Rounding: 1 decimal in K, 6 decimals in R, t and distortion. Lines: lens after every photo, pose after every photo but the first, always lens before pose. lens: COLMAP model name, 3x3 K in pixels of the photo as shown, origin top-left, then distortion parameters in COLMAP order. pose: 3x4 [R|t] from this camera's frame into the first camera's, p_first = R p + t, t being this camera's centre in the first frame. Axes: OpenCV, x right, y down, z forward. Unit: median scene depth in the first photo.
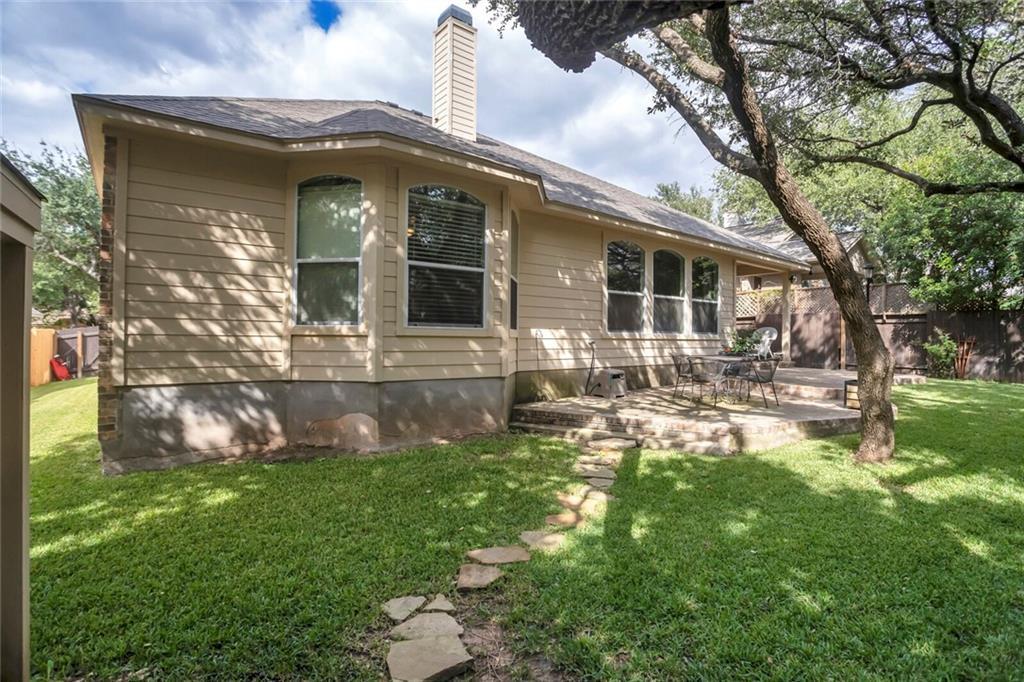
lens RADIAL K [[507.6, 0, 520.4], [0, 507.6, 339.3], [0, 0, 1]] dist [-0.042983, 0.005674]
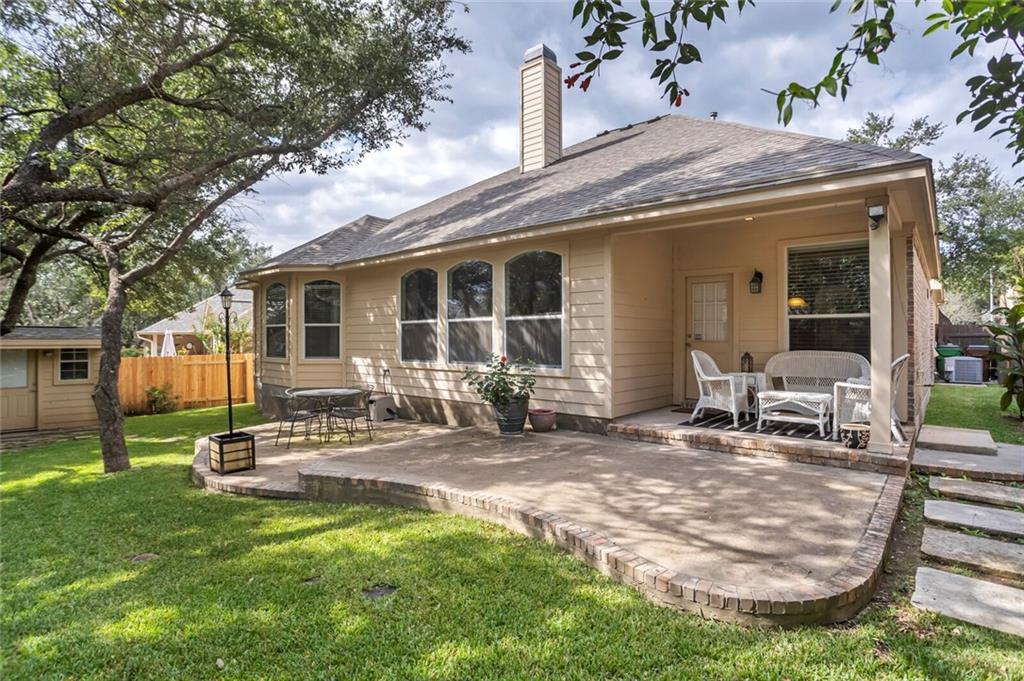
lens RADIAL K [[507.6, 0, 519.7], [0, 507.6, 340.3], [0, 0, 1]] dist [-0.042983, 0.005674]
pose [[0.182112, -0.007086, -0.983252, 1.347318], [0.001538, 0.999975, -0.006922, -0.053595], [0.983277, -0.000252, 0.182119, 1.129474]]
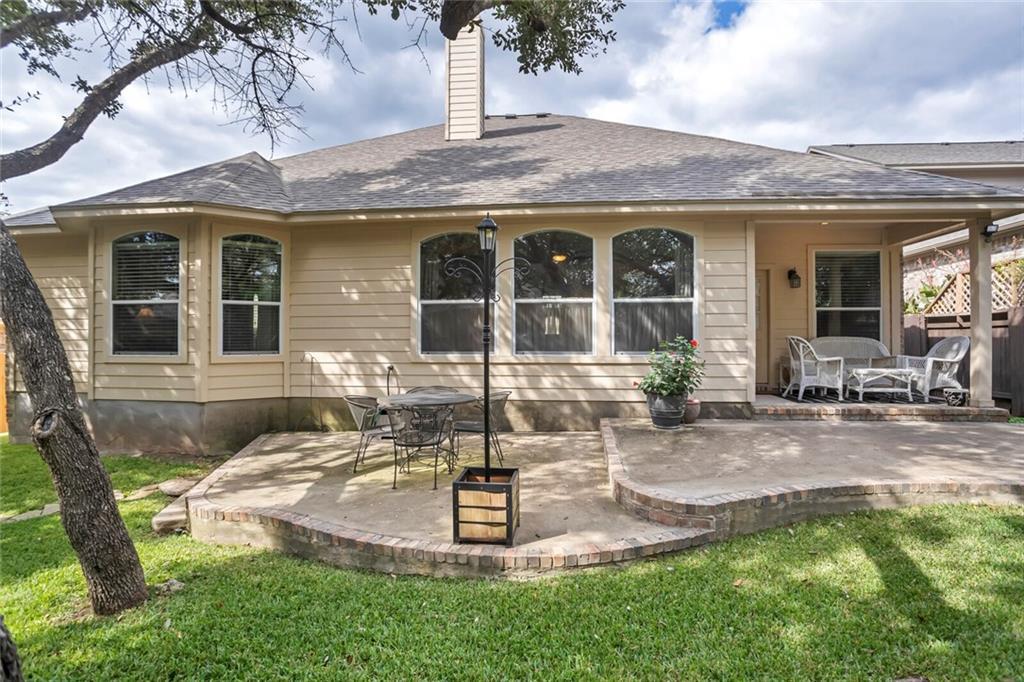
lens RADIAL K [[507.6, 0, 520.7], [0, 507.6, 343.0], [0, 0, 1]] dist [-0.042983, 0.005674]
pose [[0.707695, -0.004622, -0.706503, 0.900116], [0.006477, 0.999979, -0.000054, -0.032913], [0.706489, -0.004538, 0.707710, 0.593193]]
